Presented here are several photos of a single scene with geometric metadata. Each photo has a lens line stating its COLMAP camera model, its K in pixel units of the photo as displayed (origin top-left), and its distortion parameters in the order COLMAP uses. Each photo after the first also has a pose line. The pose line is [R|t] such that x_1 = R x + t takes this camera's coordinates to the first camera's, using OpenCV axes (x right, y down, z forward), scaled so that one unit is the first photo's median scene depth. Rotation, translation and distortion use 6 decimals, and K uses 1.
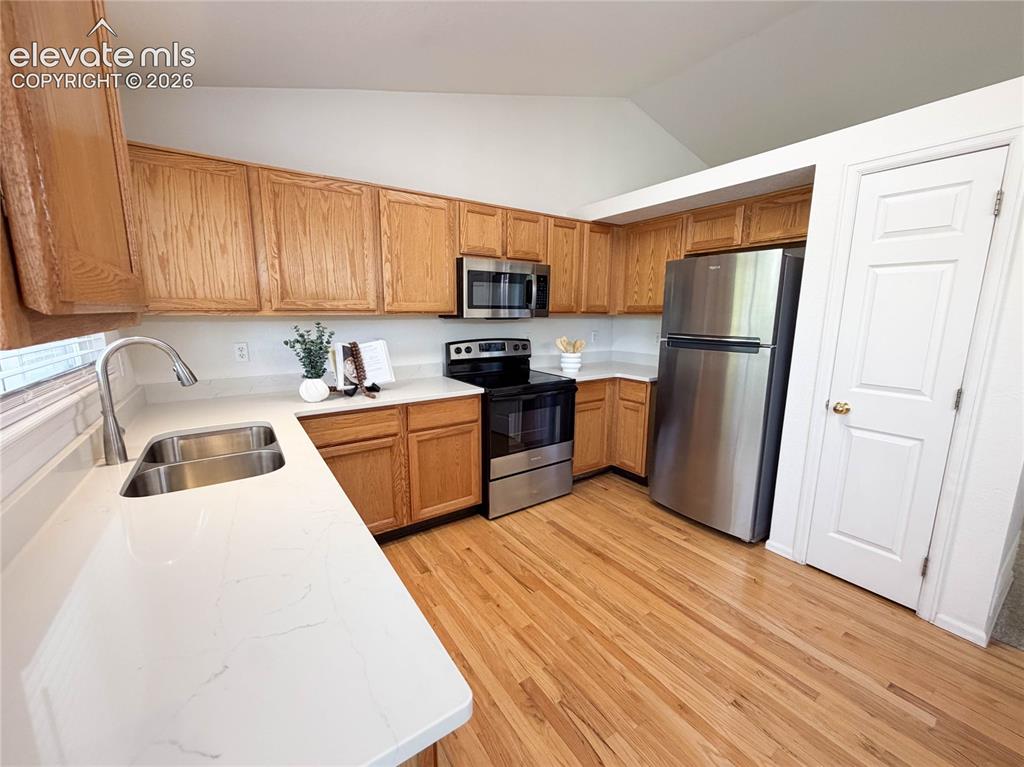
lens RADIAL K [[410.7, 0, 510.2], [0, 410.7, 382.9], [0, 0, 1]] dist [0.001694, 0.000464]
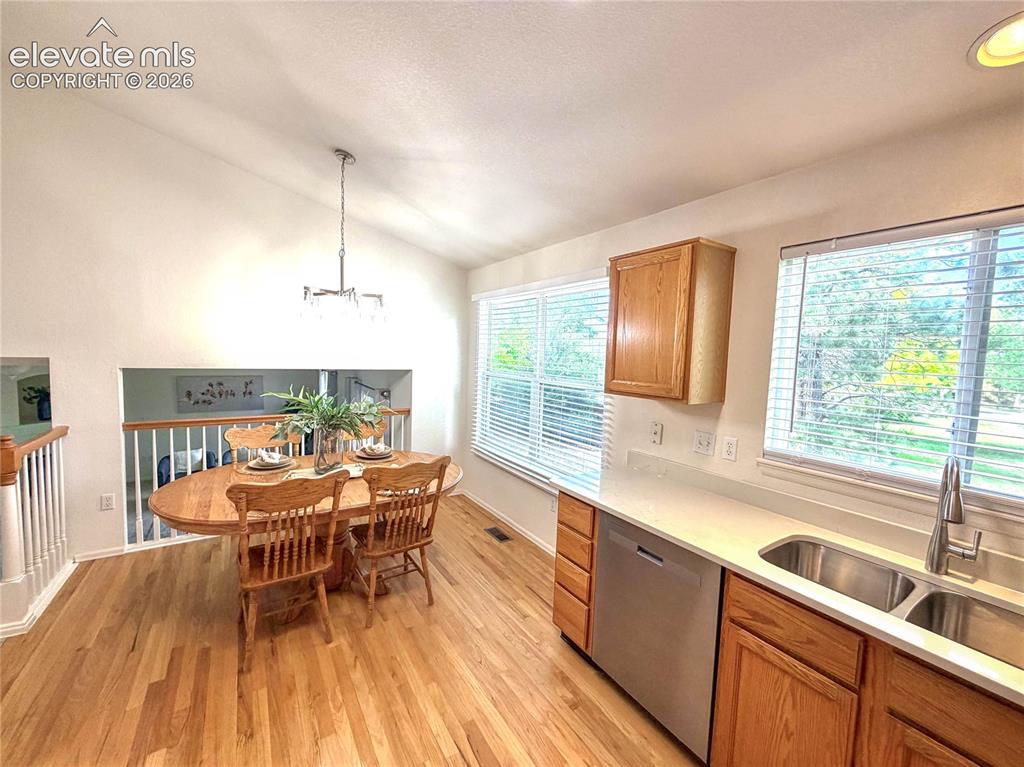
lens RADIAL K [[410.7, 0, 510.2], [0, 410.7, 382.9], [0, 0, 1]] dist [0.001694, 0.000464]
pose [[-0.998906, -0.042251, 0.020029, 0.055481], [-0.035871, 0.967223, 0.251381, -0.256706], [-0.029993, 0.250388, -0.967681, 1.023508]]
